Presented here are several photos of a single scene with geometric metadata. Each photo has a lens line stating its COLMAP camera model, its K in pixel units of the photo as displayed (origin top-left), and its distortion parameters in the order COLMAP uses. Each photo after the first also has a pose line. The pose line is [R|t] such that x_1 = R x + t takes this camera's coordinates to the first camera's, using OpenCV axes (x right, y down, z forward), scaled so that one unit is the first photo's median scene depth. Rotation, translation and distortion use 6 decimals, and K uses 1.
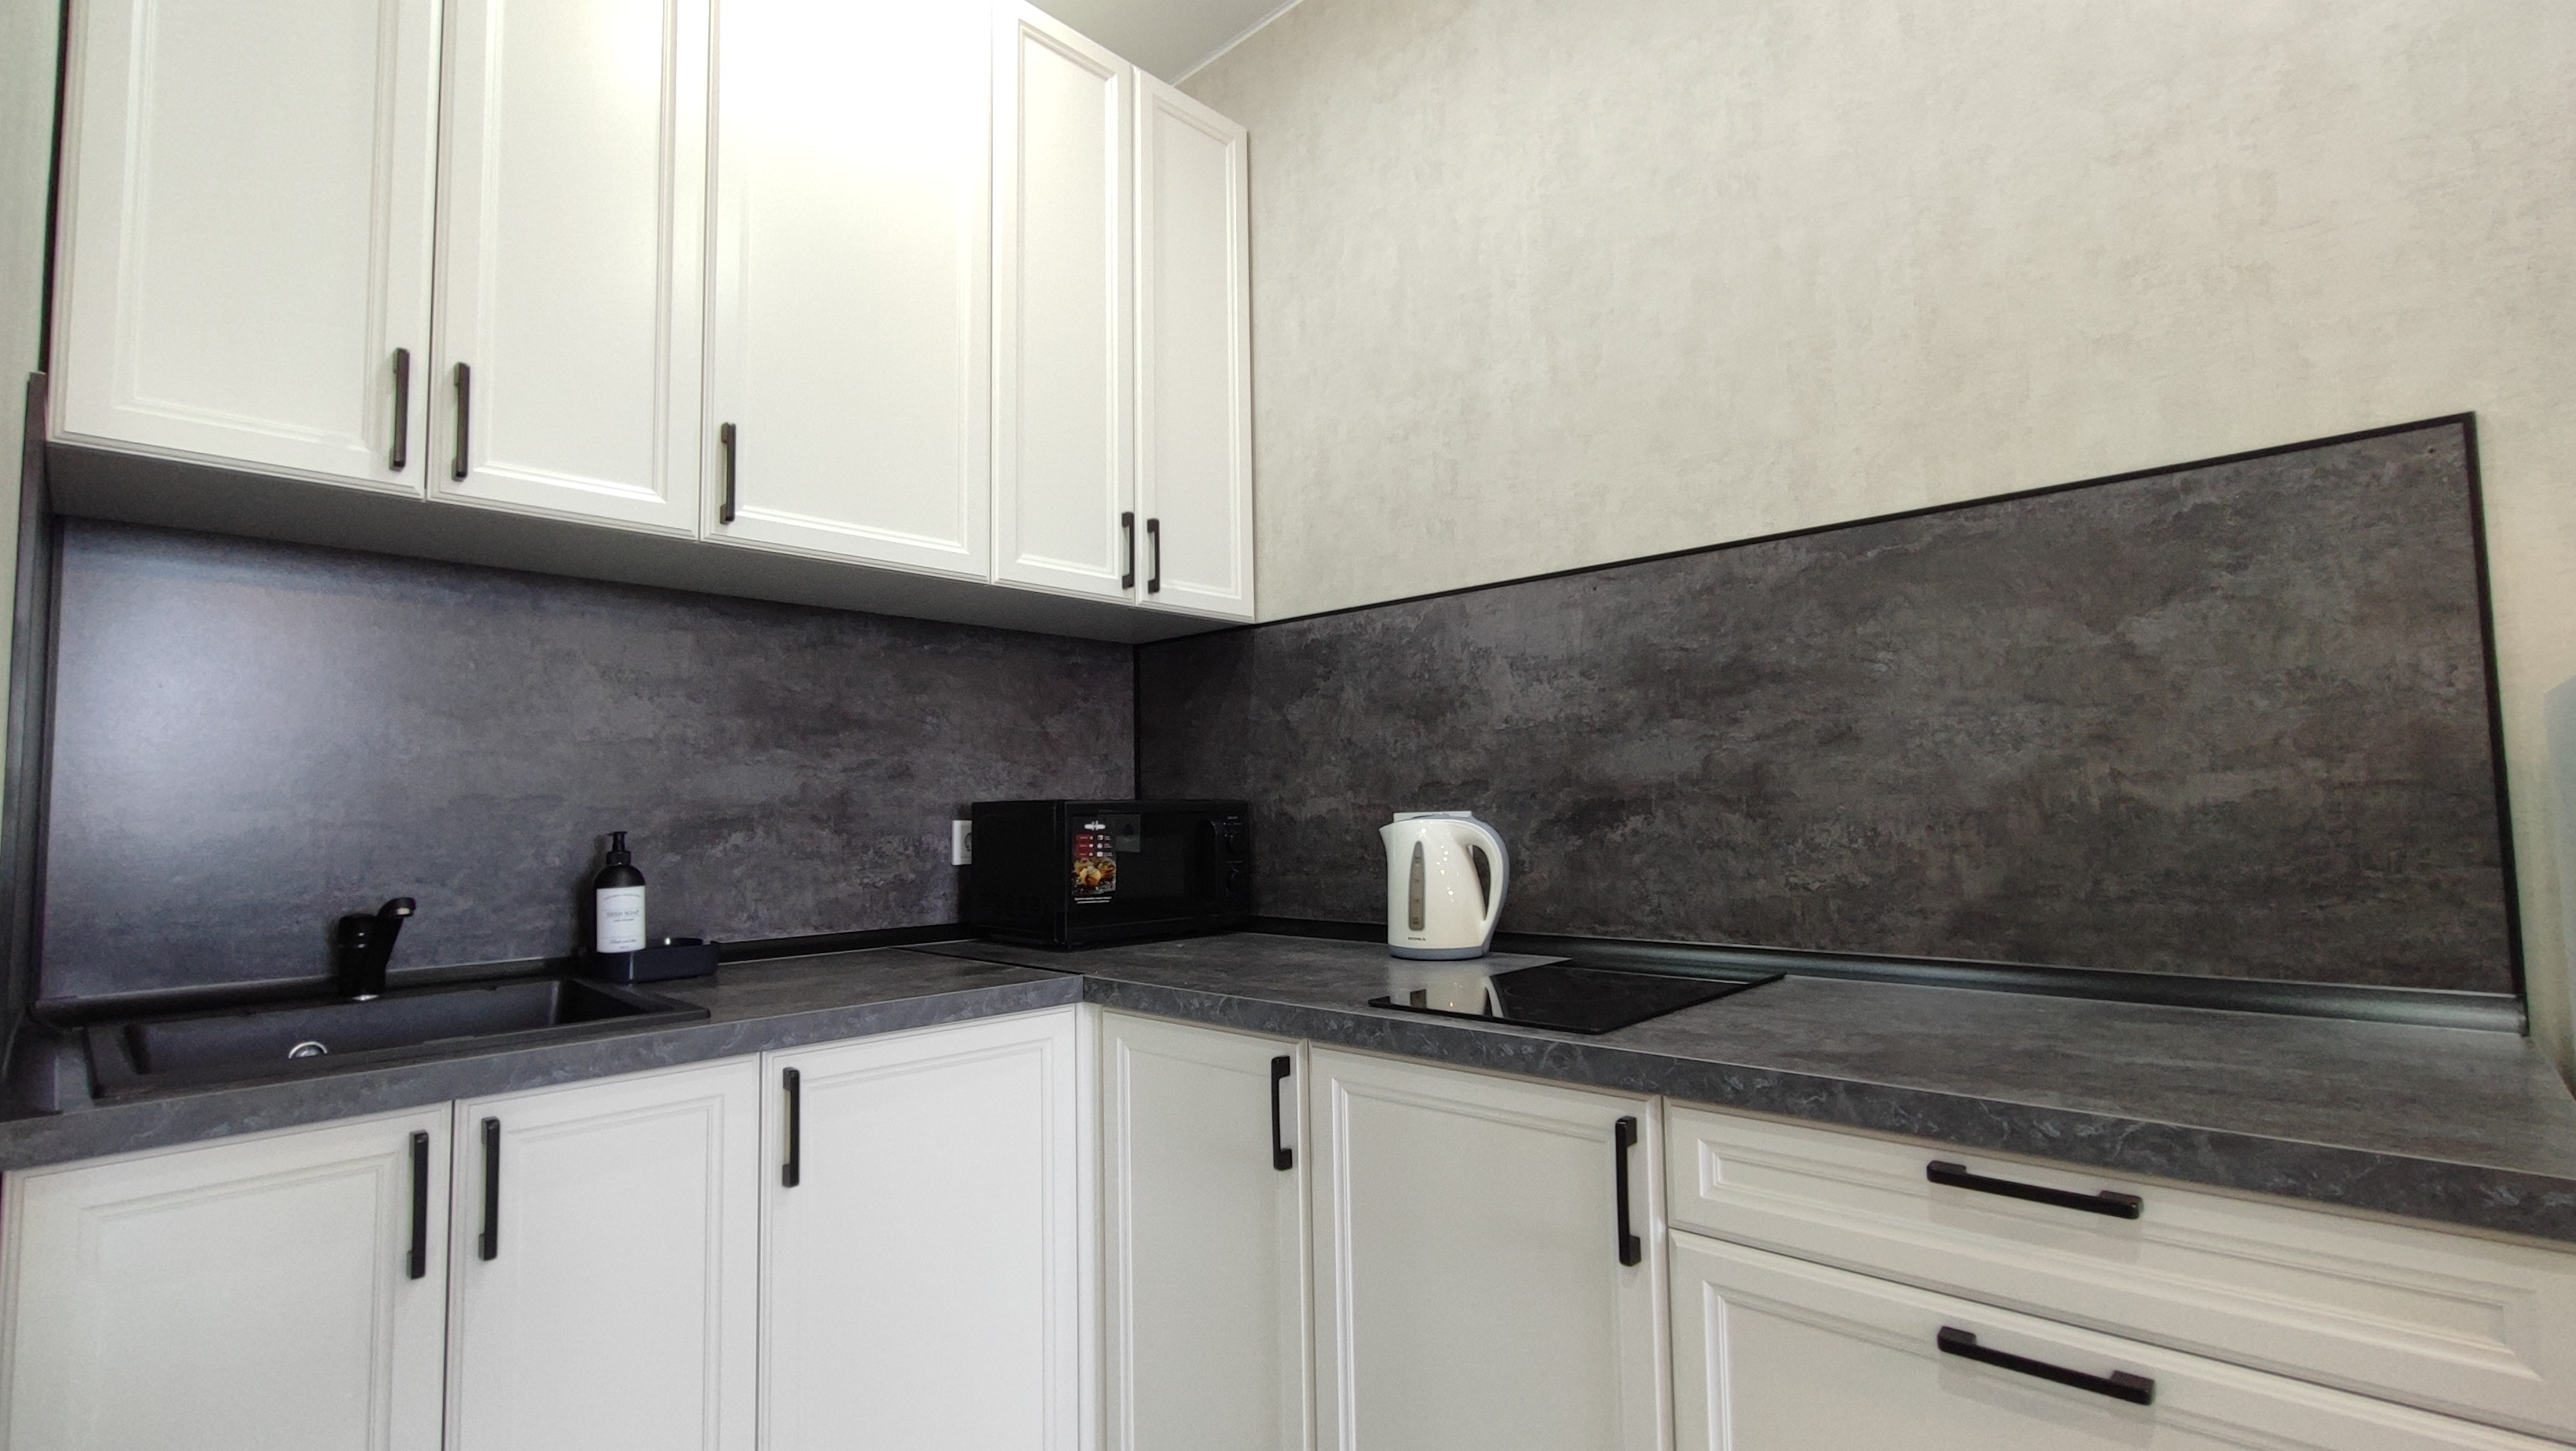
lens RADIAL K [[1173.9, 0, 1272.2], [0, 1173.9, 730.5], [0, 0, 1]] dist [-0.000901, 0.001026]
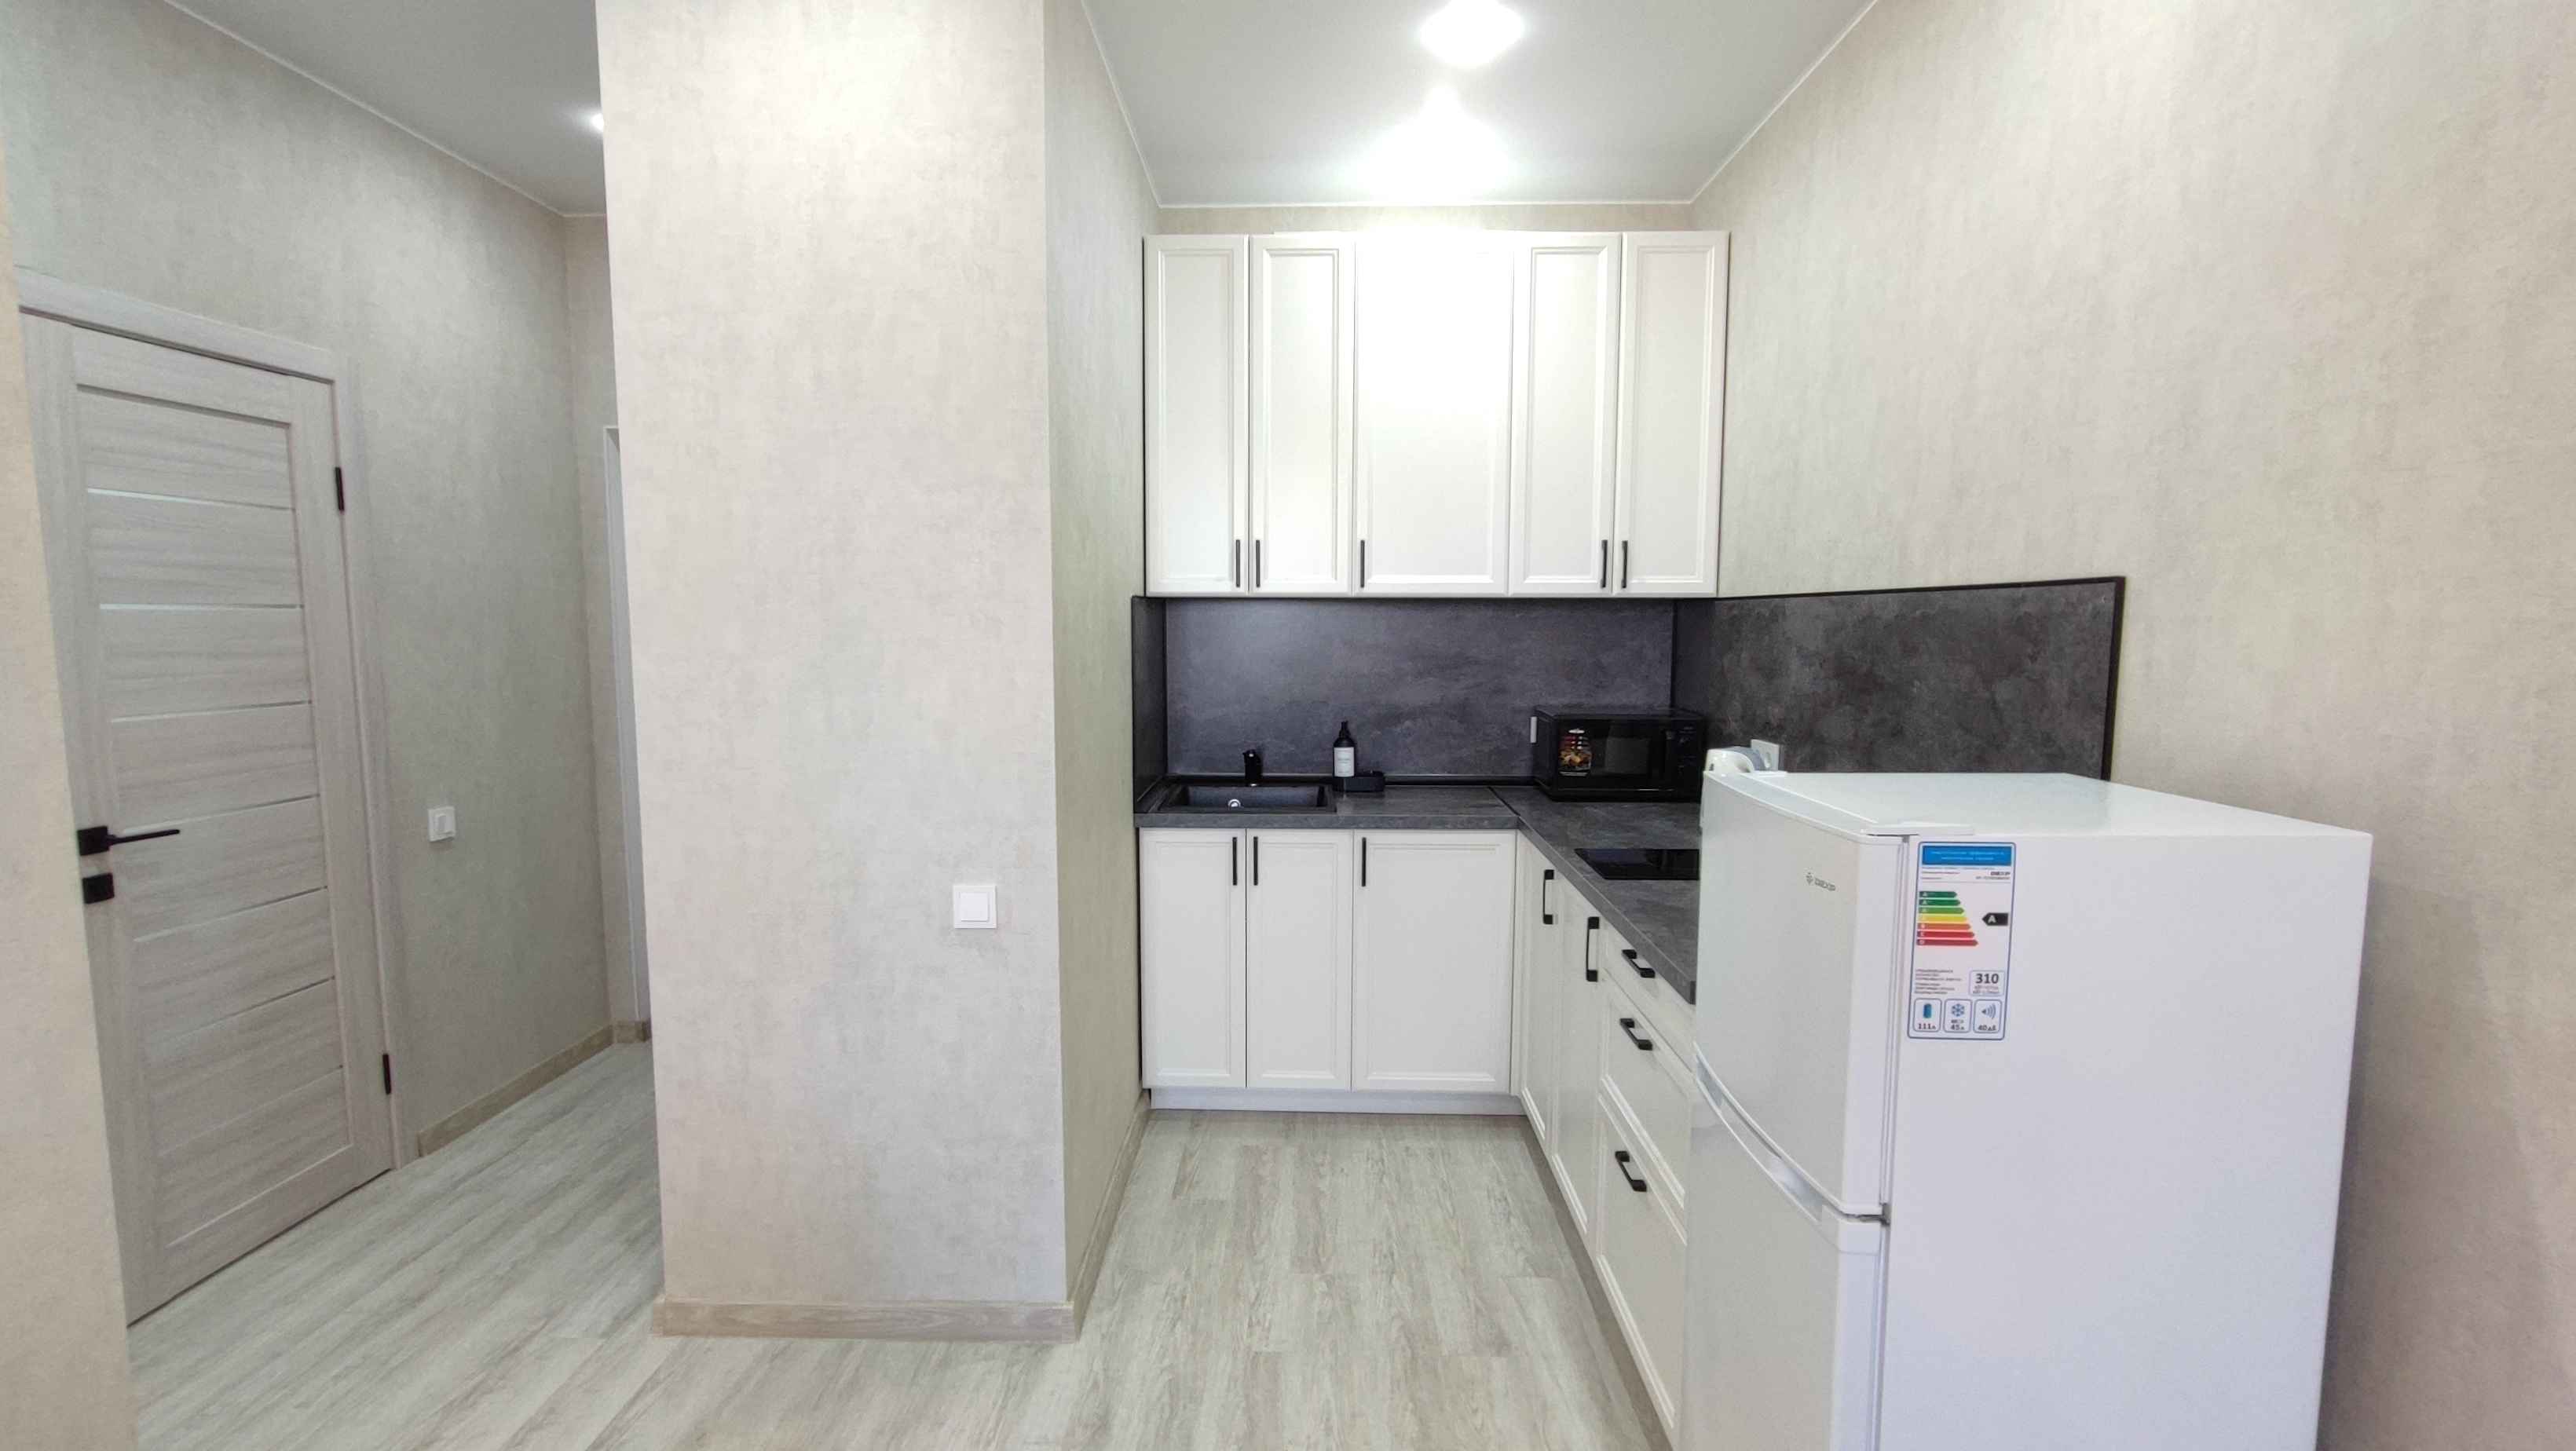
lens RADIAL K [[1173.9, 0, 1285.3], [0, 1173.9, 735.8], [0, 0, 1]] dist [-0.000901, 0.001026]
pose [[0.674115, 0.090776, -0.733027, 1.037982], [0.042080, 0.986088, 0.160812, -0.260495], [0.737427, -0.139251, 0.660916, -0.560710]]
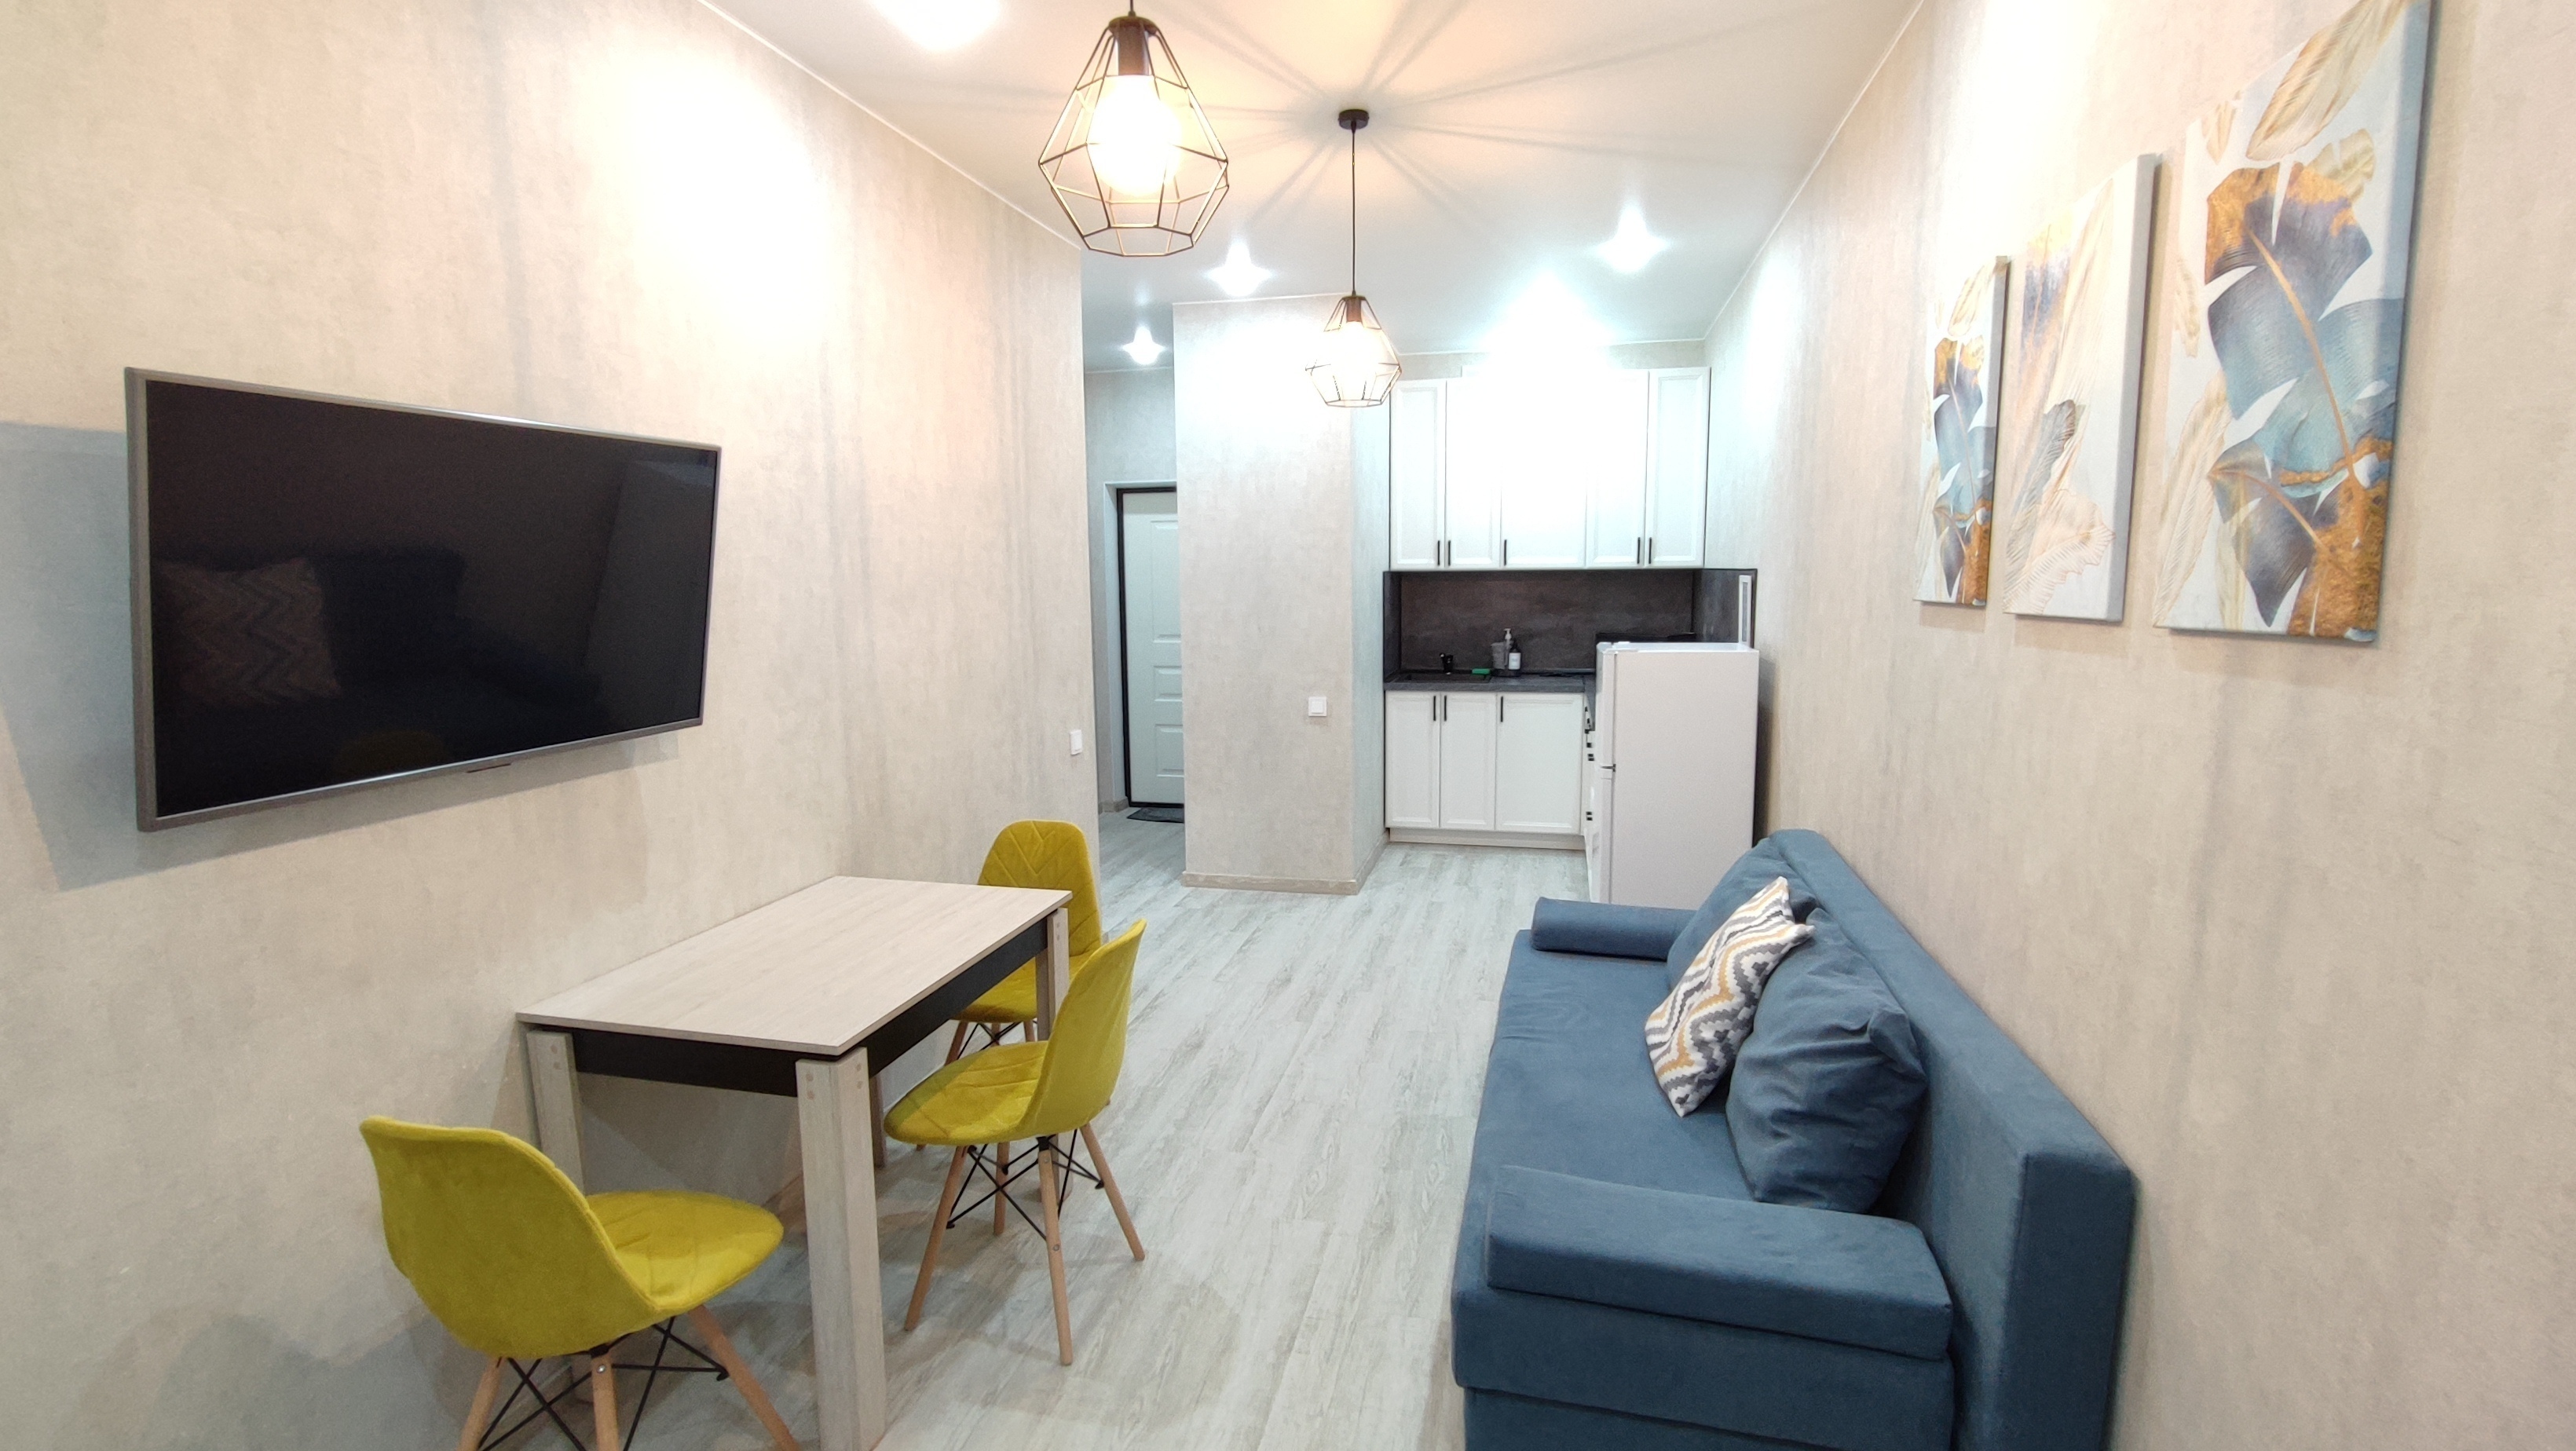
lens RADIAL K [[1173.9, 0, 1285.6], [0, 1173.9, 740.6], [0, 0, 1]] dist [-0.000901, 0.001026]
pose [[0.508528, 0.131442, -0.850954, 2.650028], [0.067302, 0.979188, 0.191470, -0.407996], [0.858411, -0.154639, 0.489099, -1.703881]]
